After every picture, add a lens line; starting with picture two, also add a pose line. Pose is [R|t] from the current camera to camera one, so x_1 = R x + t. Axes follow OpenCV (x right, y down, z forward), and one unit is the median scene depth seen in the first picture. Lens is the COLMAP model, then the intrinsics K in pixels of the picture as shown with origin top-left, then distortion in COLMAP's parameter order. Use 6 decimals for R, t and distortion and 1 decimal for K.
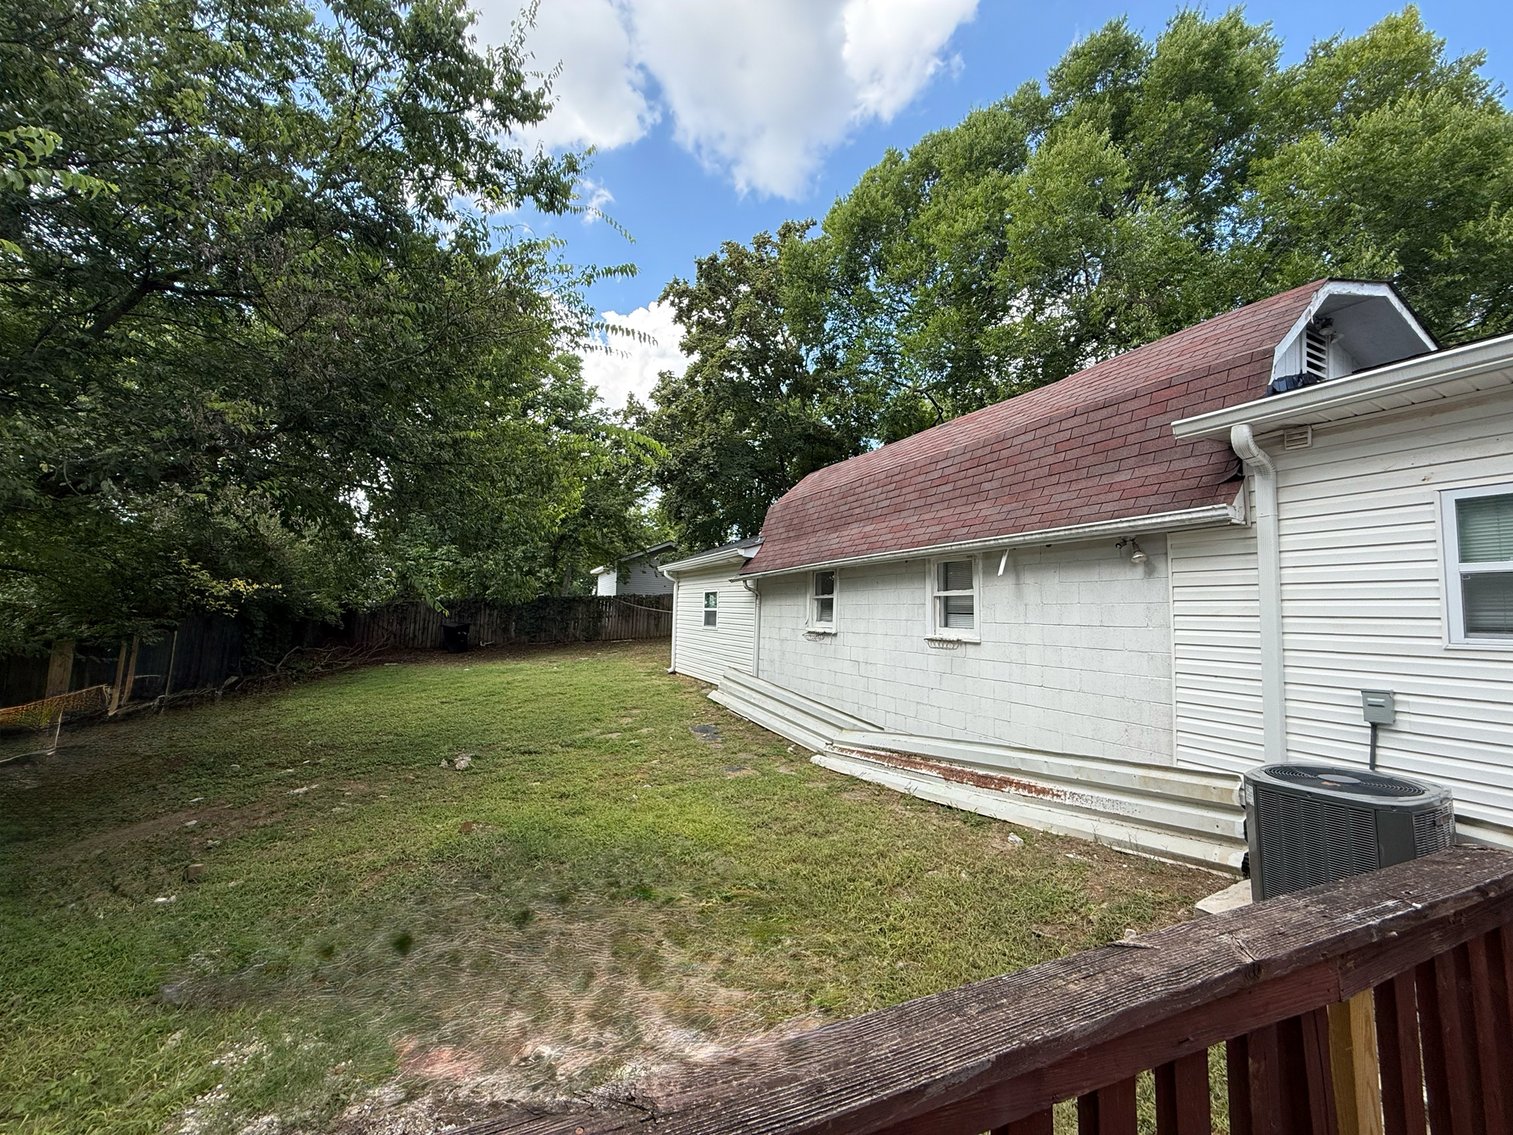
lens RADIAL K [[604.9, 0, 751.7], [0, 604.9, 568.1], [0, 0, 1]] dist [0.000185, 0.000385]
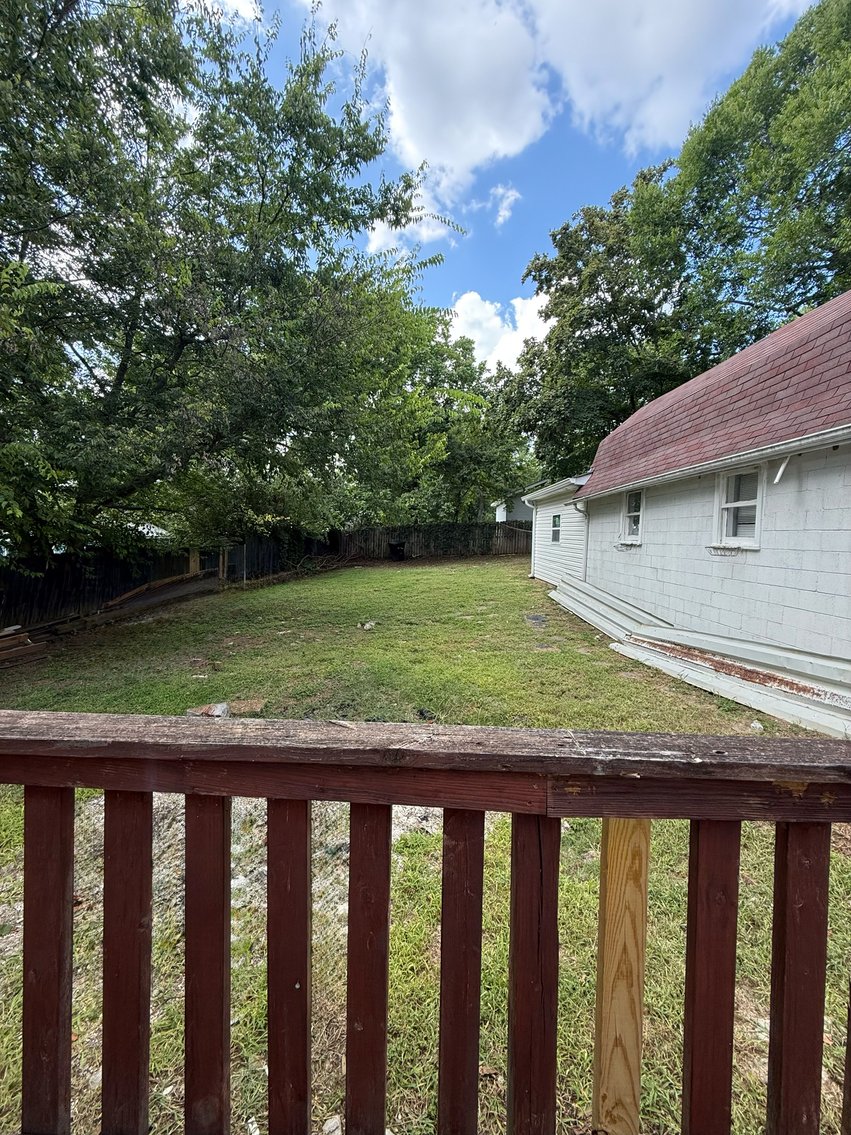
lens RADIAL K [[452.0, 0, 423.9], [0, 452.0, 566.6], [0, 0, 1]] dist [0.000528, -0.000404]
pose [[0.903214, 0.021741, -0.428640, 0.150562], [0.037854, 0.990789, 0.130018, 0.022119], [0.427519, -0.133660, 0.894071, 0.033388]]
